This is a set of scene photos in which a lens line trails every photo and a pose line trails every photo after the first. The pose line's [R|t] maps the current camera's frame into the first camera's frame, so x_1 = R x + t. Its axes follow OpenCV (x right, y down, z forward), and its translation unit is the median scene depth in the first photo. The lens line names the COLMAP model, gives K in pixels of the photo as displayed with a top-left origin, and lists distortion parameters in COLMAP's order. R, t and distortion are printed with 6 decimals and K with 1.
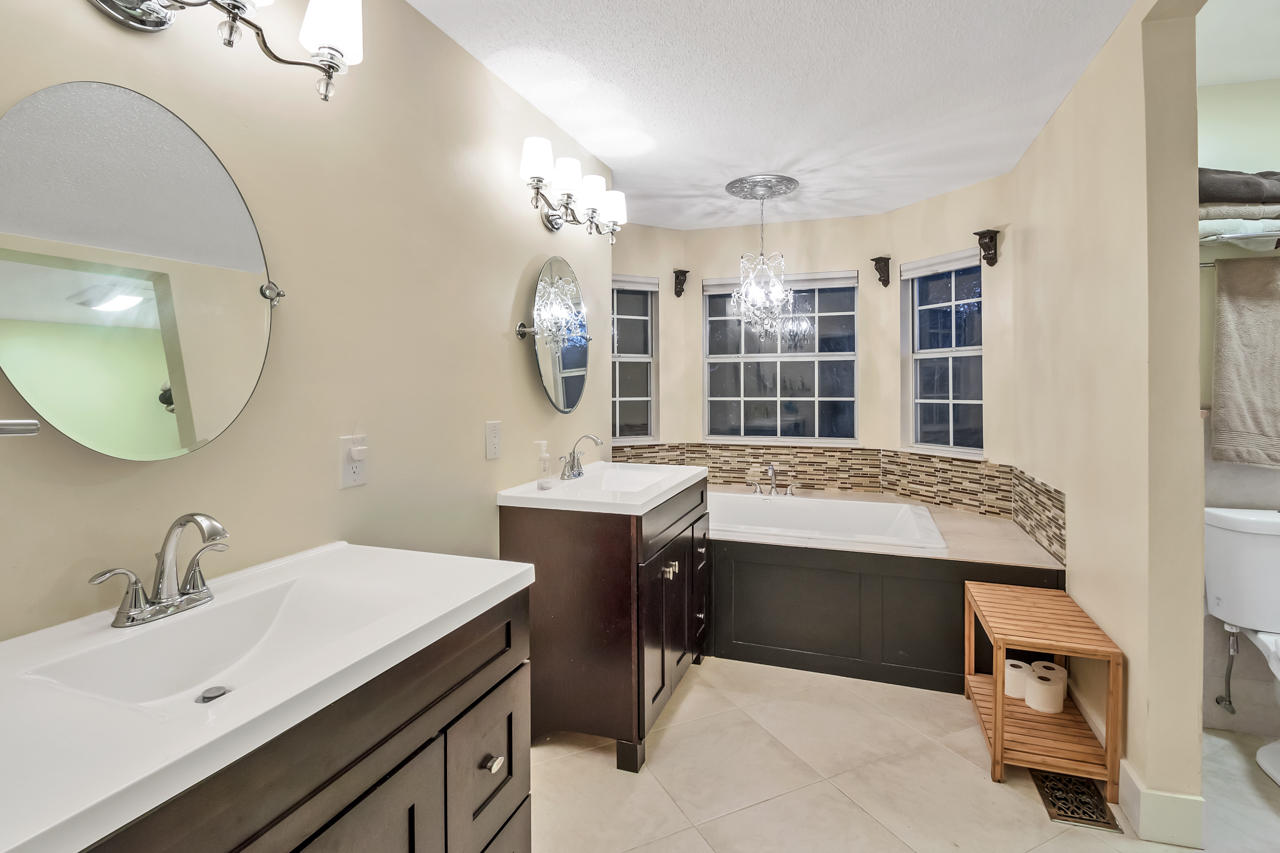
lens RADIAL K [[597.6, 0, 659.3], [0, 597.6, 386.2], [0, 0, 1]] dist [-0.001540, 0.000261]
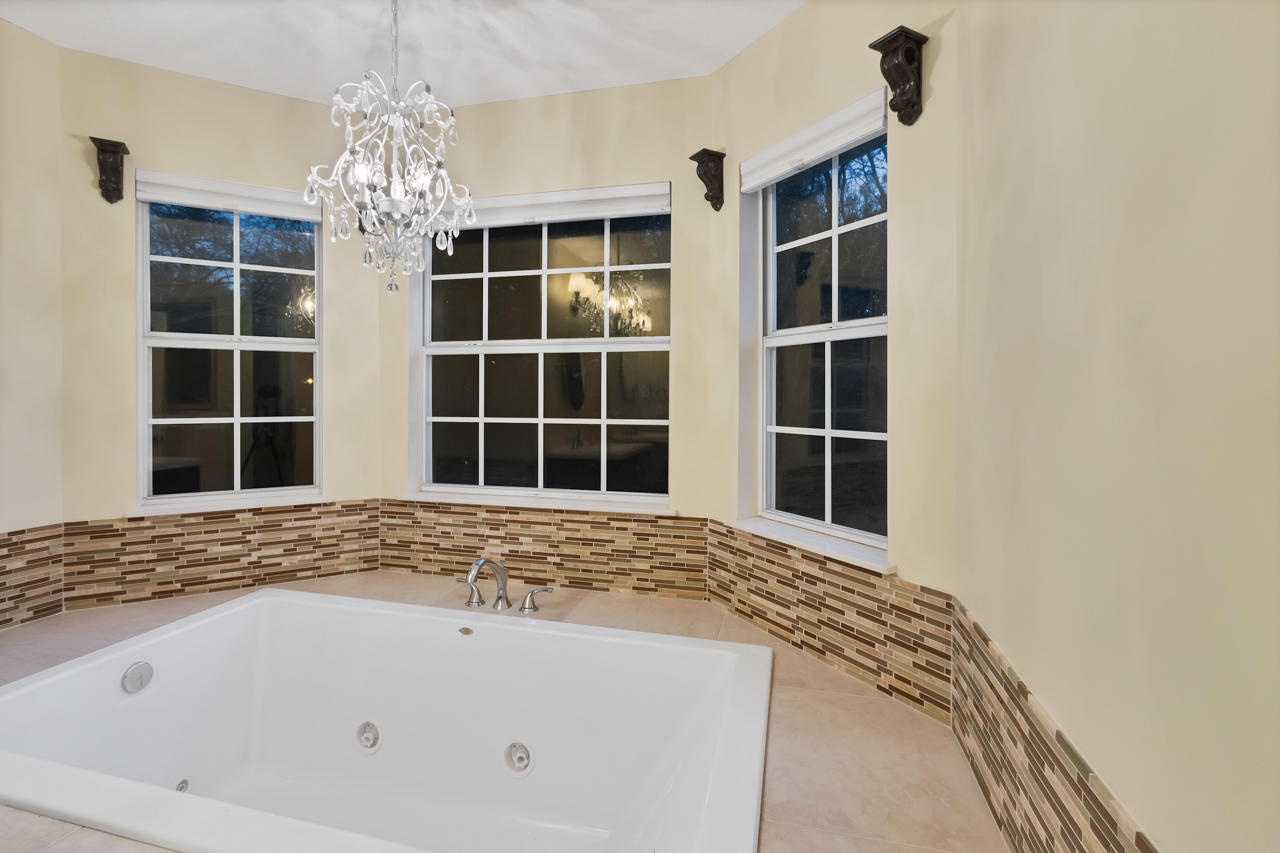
lens RADIAL K [[597.6, 0, 636.7], [0, 597.6, 400.1], [0, 0, 1]] dist [-0.001540, 0.000261]
pose [[0.997864, 0.005387, 0.065097, 0.275235], [-0.006023, 0.999936, 0.009585, -0.004313], [-0.065041, -0.009956, 0.997833, 0.479864]]
